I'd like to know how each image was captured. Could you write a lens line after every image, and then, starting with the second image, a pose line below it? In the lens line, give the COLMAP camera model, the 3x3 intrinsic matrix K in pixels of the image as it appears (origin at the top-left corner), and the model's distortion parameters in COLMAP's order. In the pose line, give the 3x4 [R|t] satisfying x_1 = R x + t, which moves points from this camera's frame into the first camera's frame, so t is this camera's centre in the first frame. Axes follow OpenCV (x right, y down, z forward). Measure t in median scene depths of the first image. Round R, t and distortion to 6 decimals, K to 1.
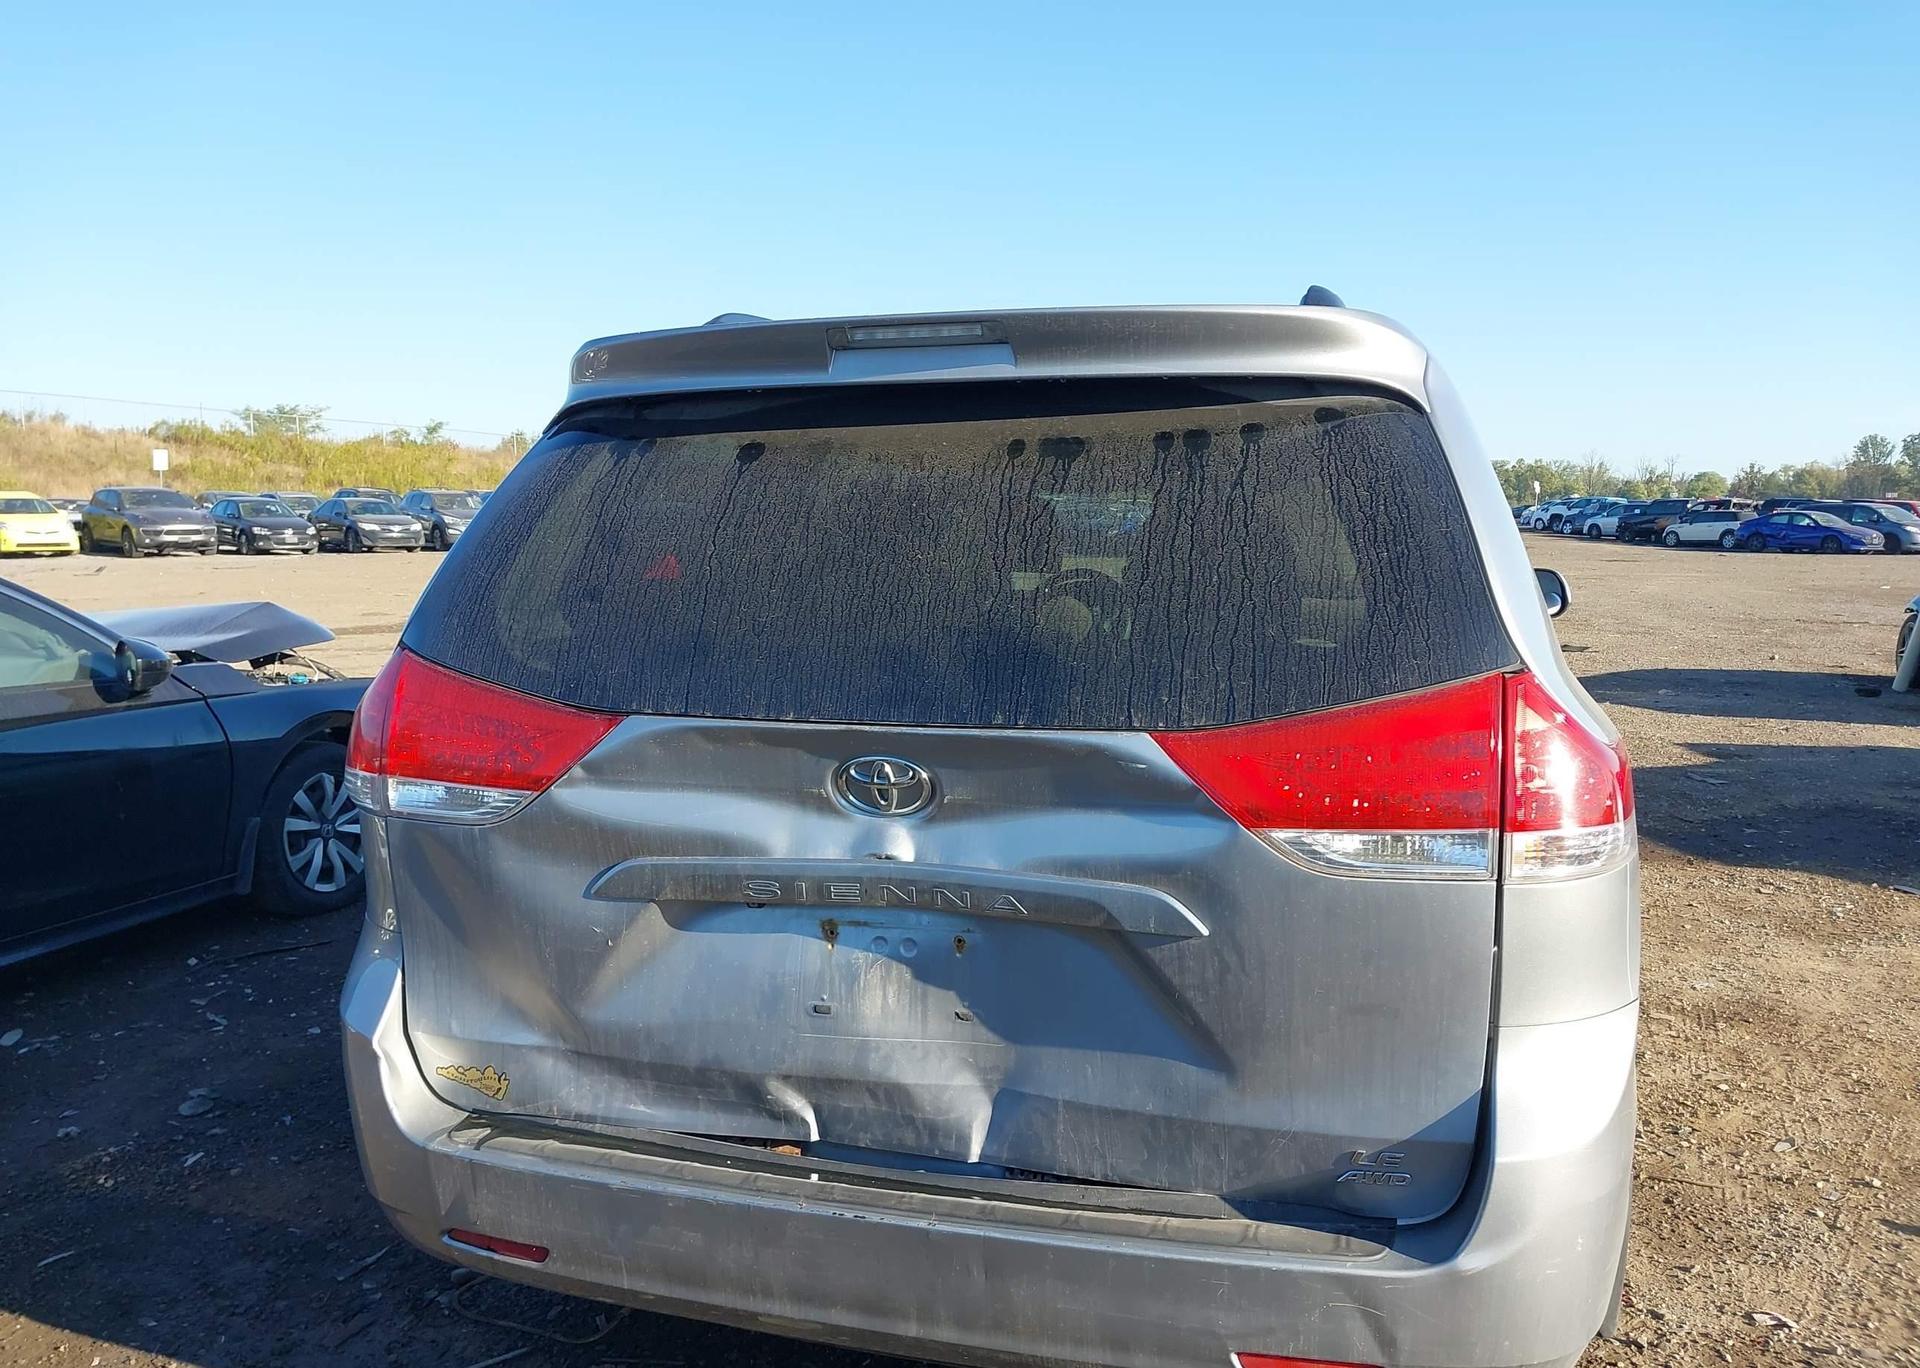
lens RADIAL K [[1497.5, 0, 960.0], [0, 1497.5, 684.0], [0, 0, 1]] dist [0.049033, -0.058370]
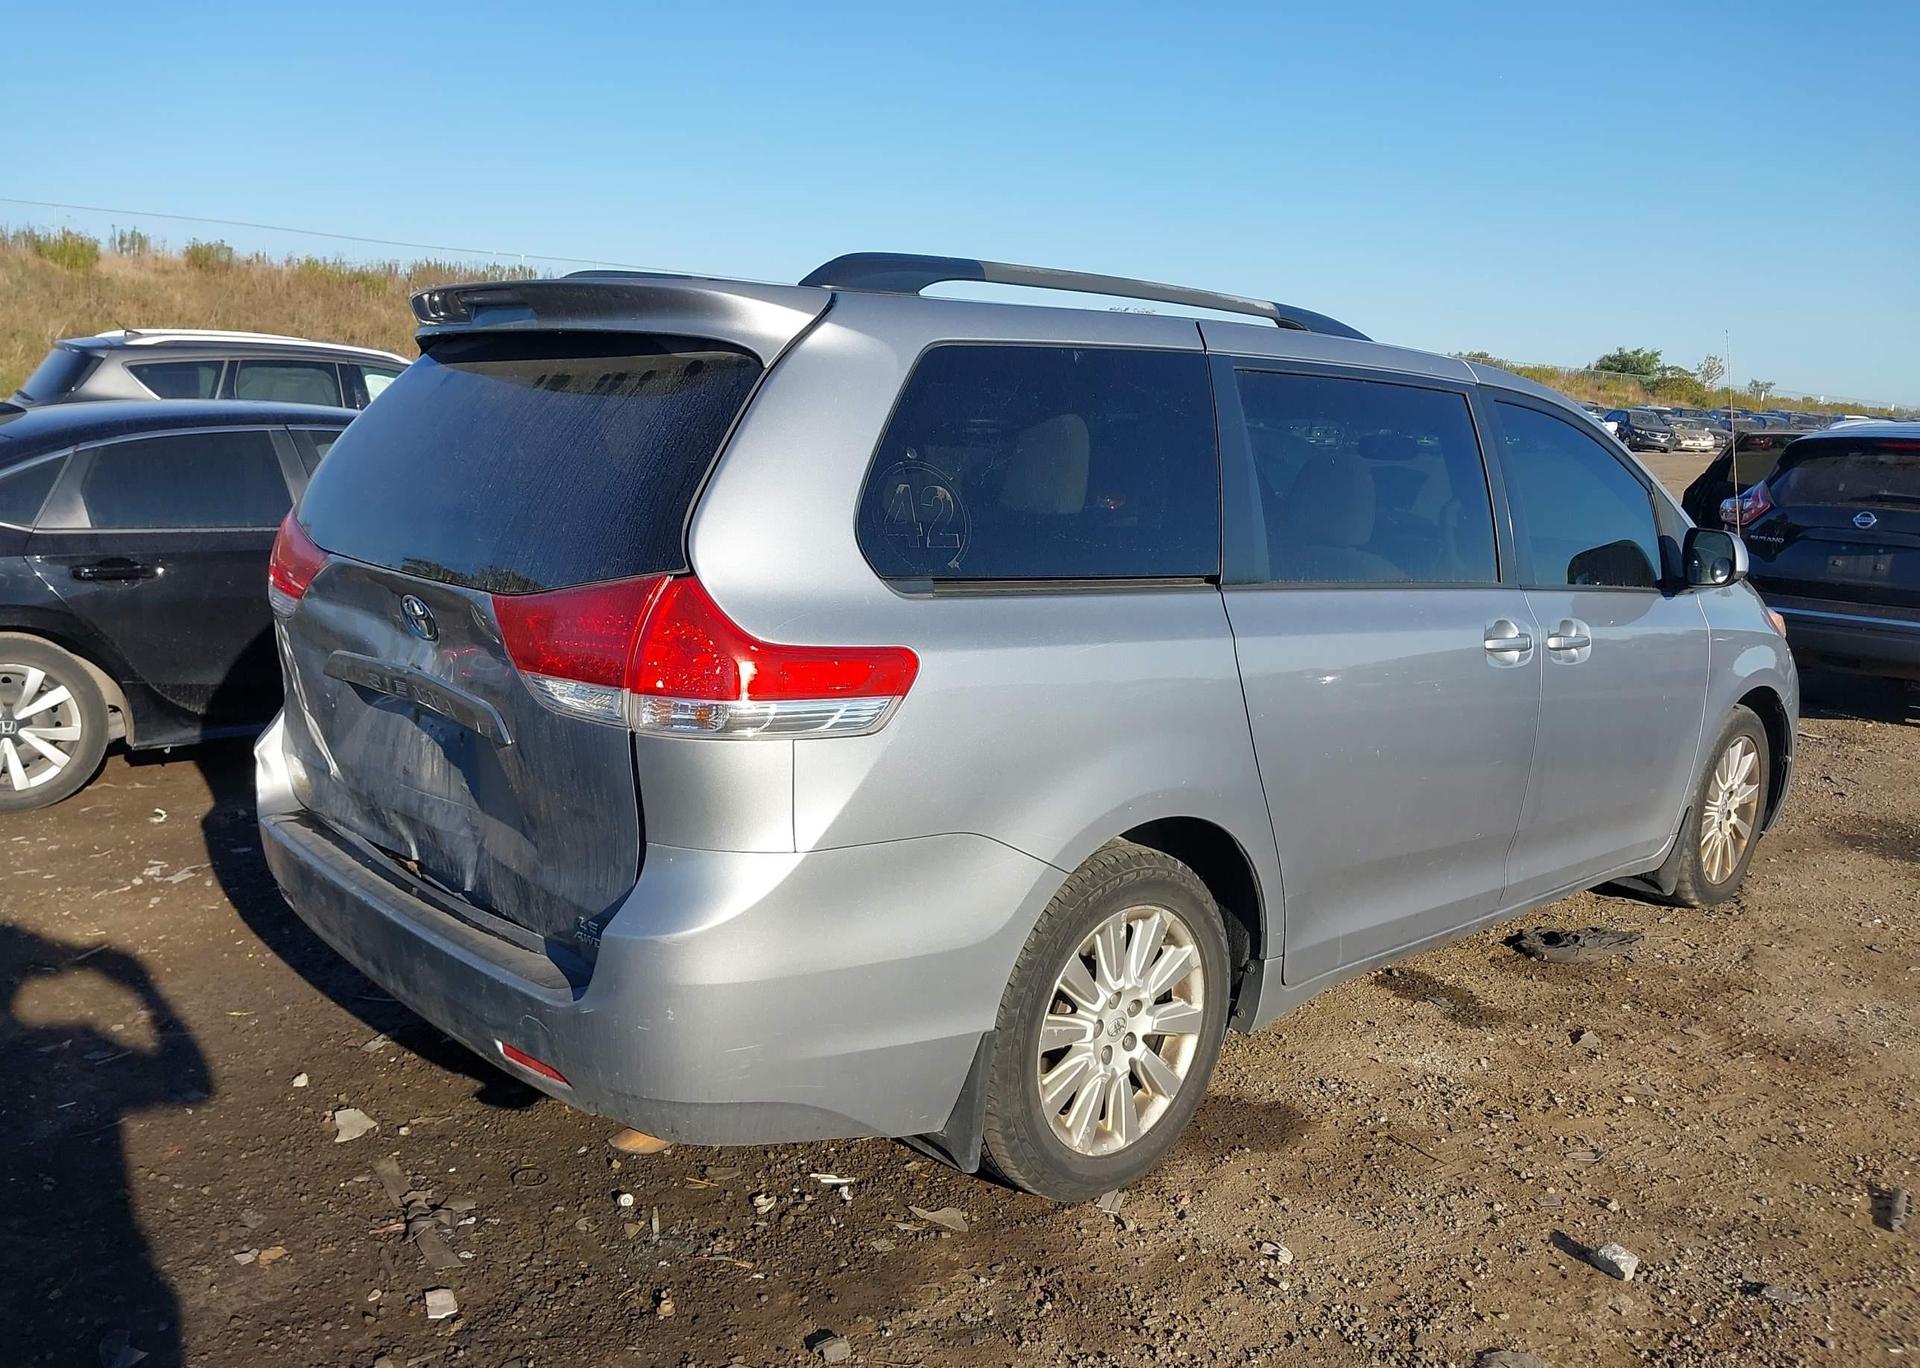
lens RADIAL K [[1497.5, 0, 960.0], [0, 1497.5, 684.0], [0, 0, 1]] dist [0.049033, -0.058370]
pose [[0.847034, 0.125206, -0.516582, 1.114091], [-0.088370, 0.991507, 0.095415, -0.053062], [0.524141, -0.035169, 0.850905, 0.037845]]
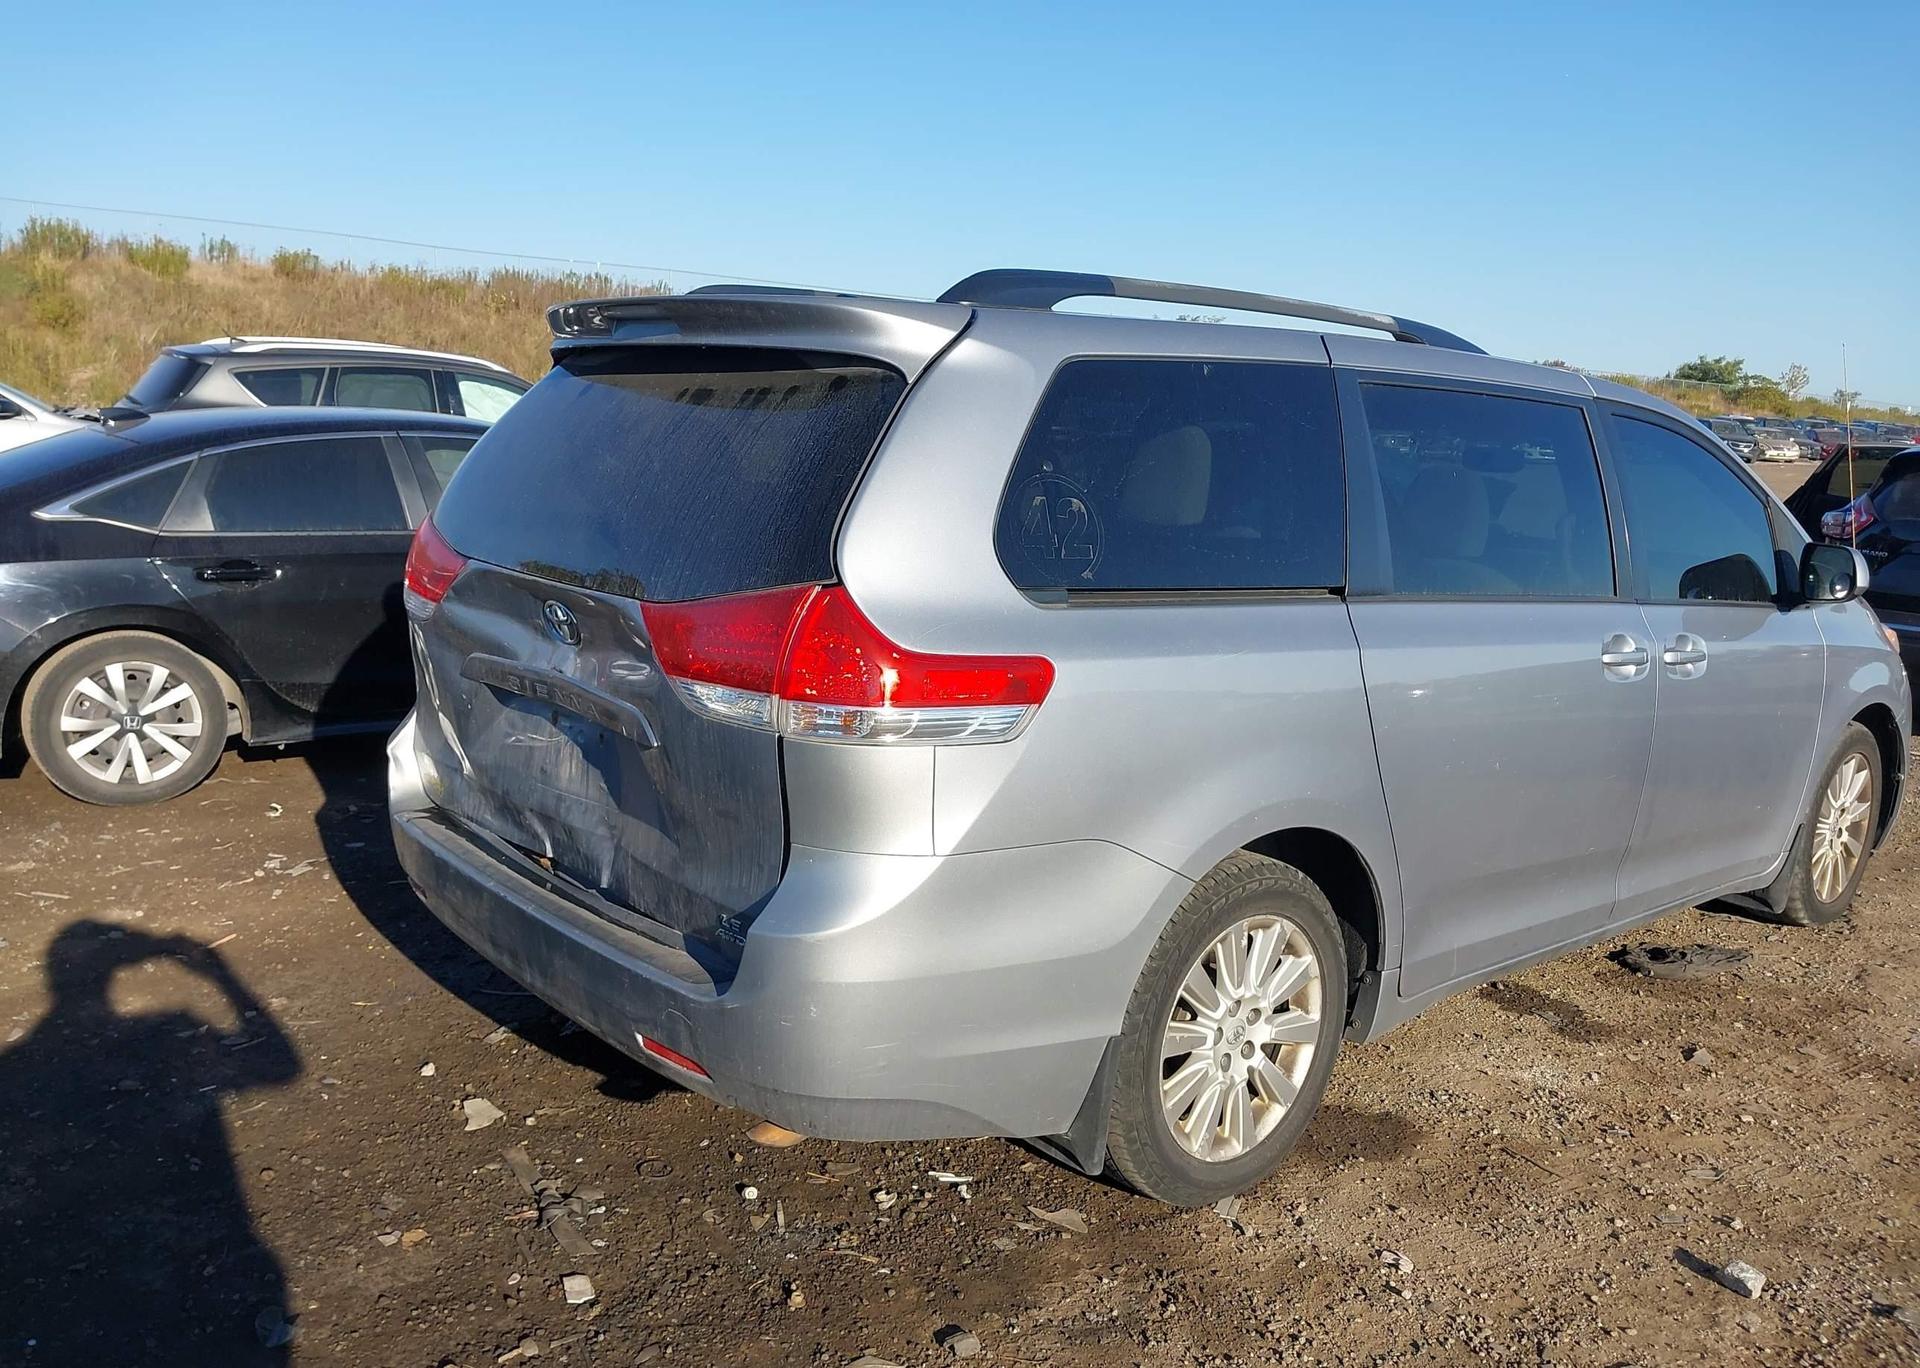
lens RADIAL K [[1501.0, 0, 938.1], [0, 1501.0, 683.0], [0, 0, 1]] dist [0.047670, -0.058005]
pose [[0.824230, 0.132750, -0.550474, 1.058428], [-0.095581, 0.990799, 0.095823, -0.052069], [0.558129, -0.026365, 0.829335, -0.031646]]
